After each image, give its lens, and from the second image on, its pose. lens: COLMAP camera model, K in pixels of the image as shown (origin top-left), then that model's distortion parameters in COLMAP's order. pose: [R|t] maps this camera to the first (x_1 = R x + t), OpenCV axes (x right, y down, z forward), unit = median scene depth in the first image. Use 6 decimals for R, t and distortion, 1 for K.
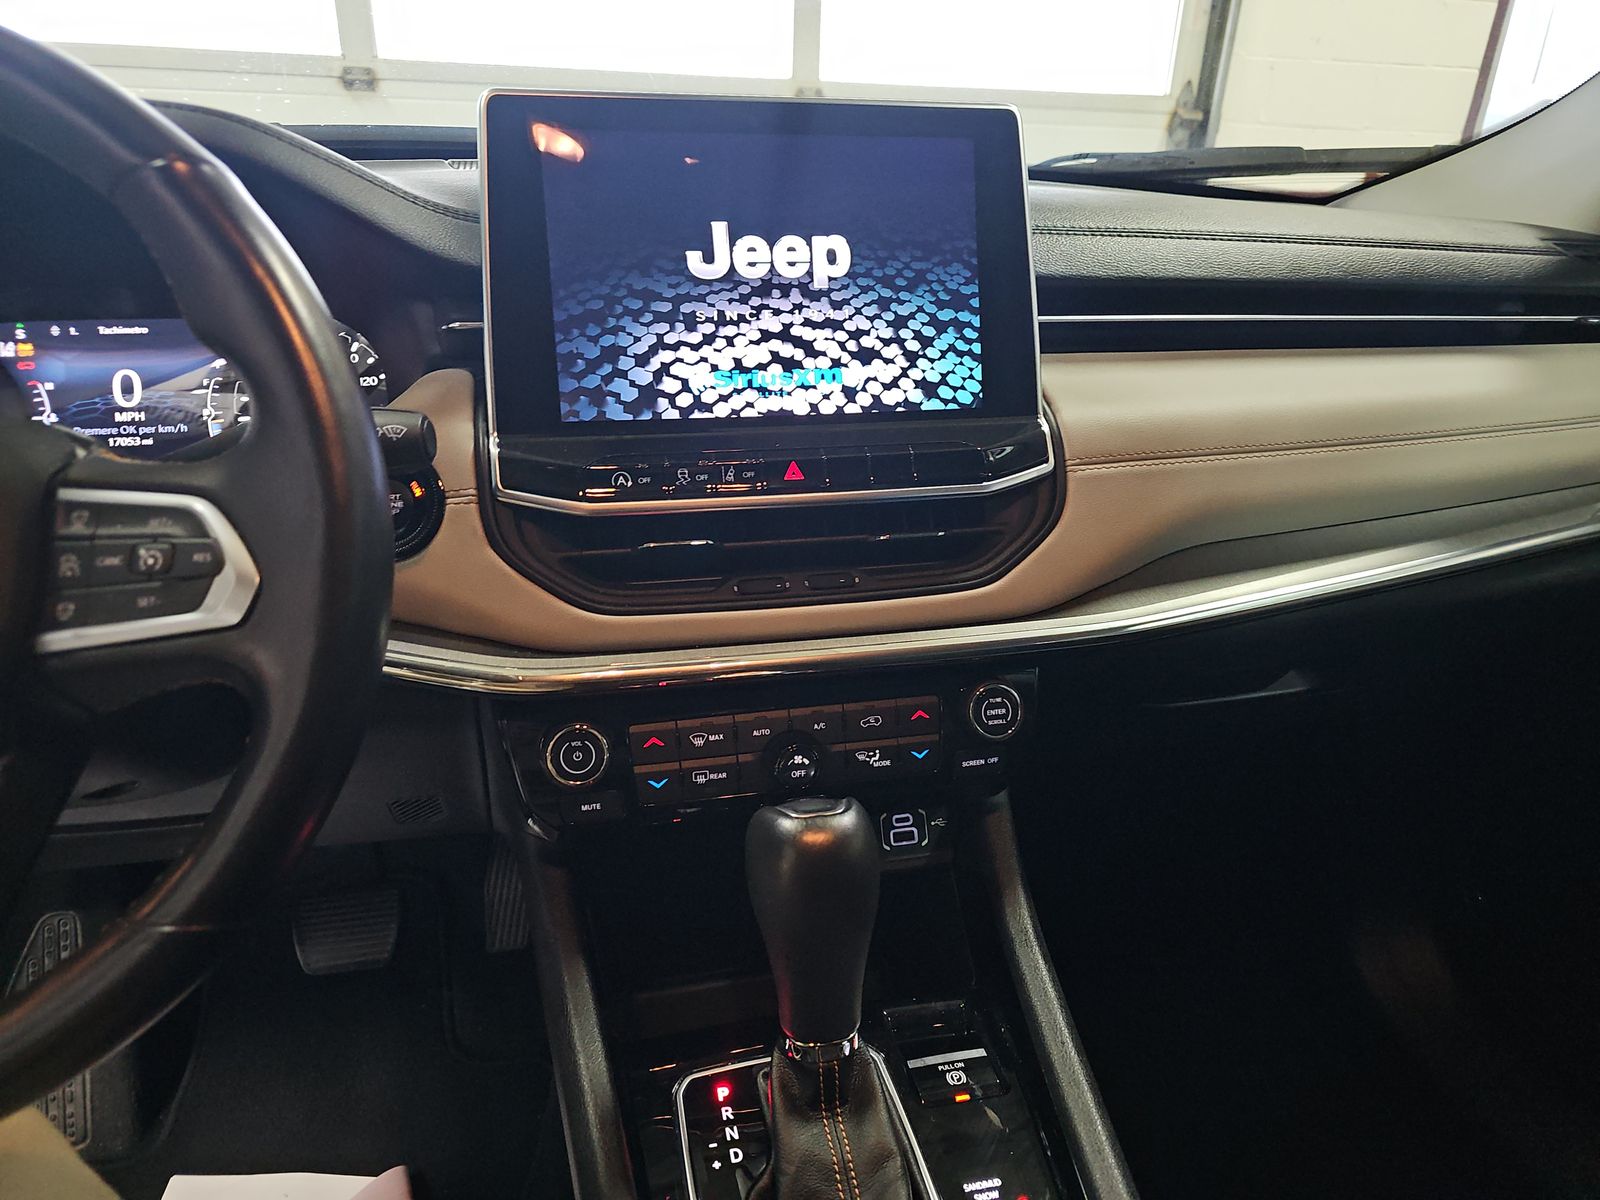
lens RADIAL K [[1065.9, 0, 798.1], [0, 1065.9, 610.2], [0, 0, 1]] dist [-0.002056, -0.001791]
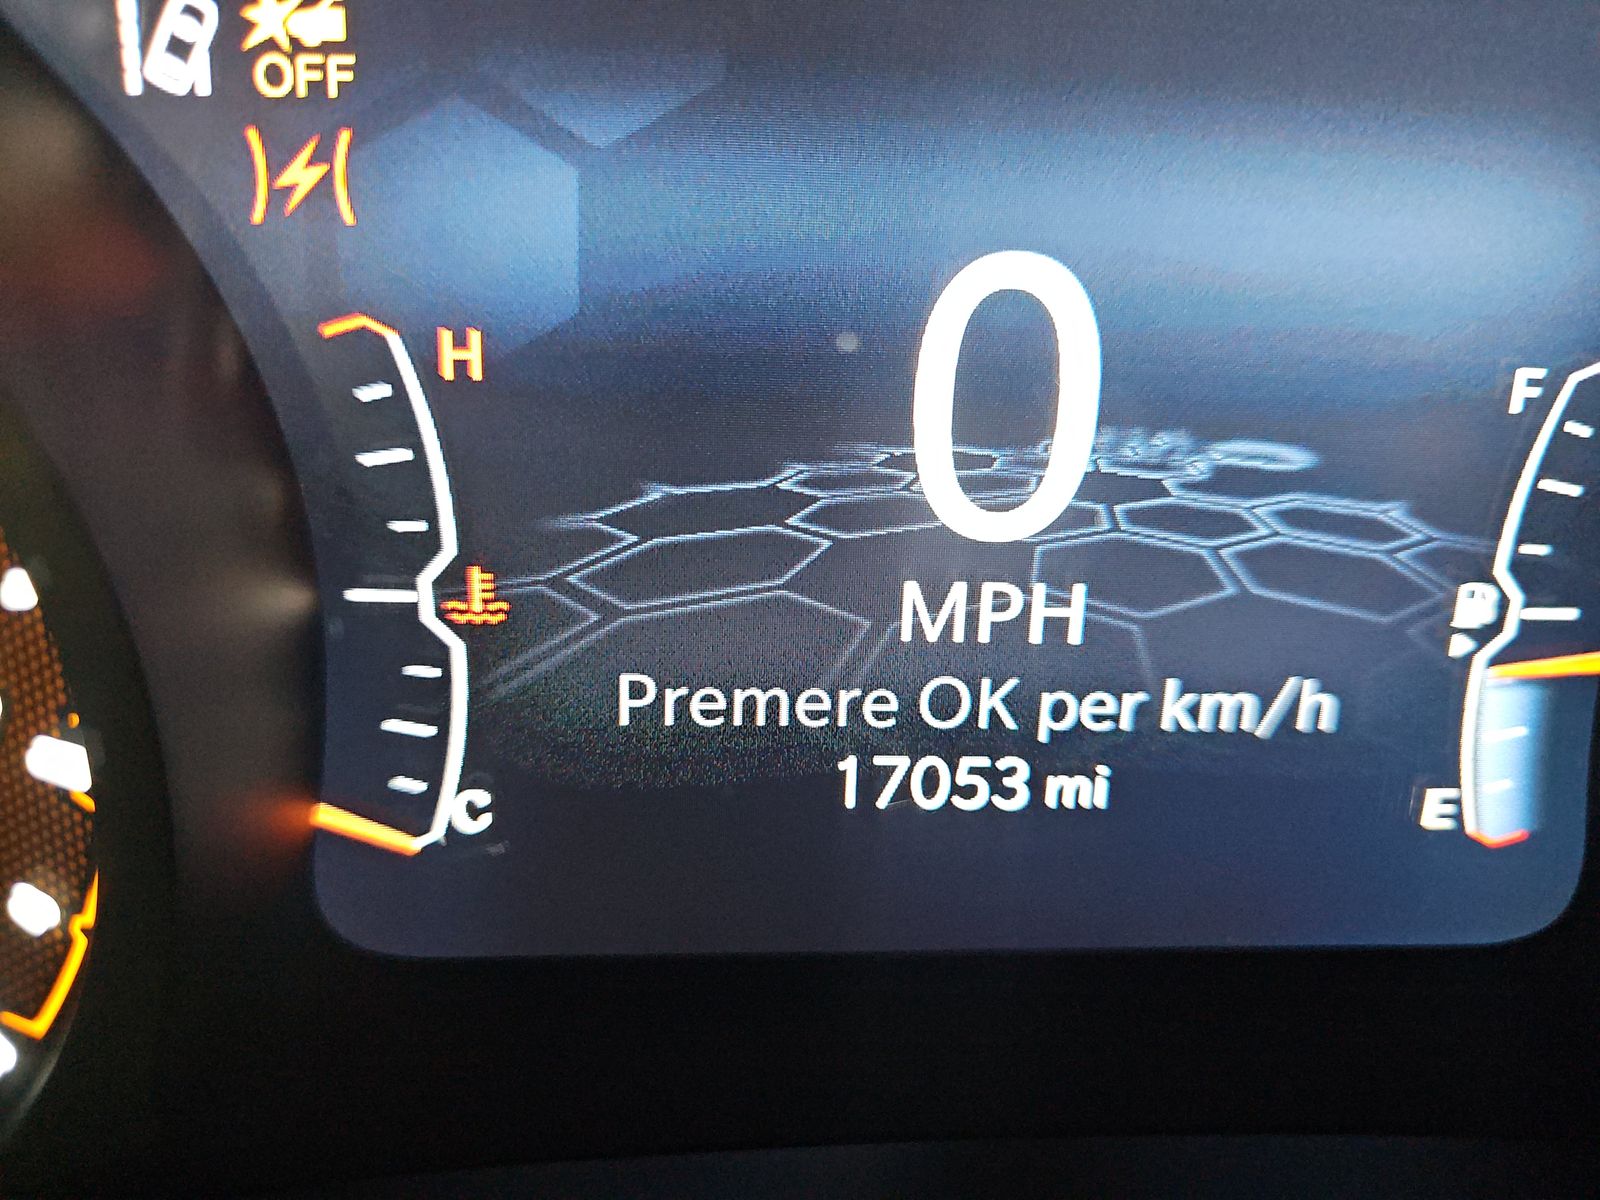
lens RADIAL K [[1065.9, 0, 797.8], [0, 1065.9, 601.1], [0, 0, 1]] dist [-0.002056, -0.001791]
pose [[0.696194, 0.075062, -0.713919, -0.548183], [-0.183865, 0.979989, -0.076263, -0.168513], [0.693908, 0.184359, 0.696063, 0.888364]]
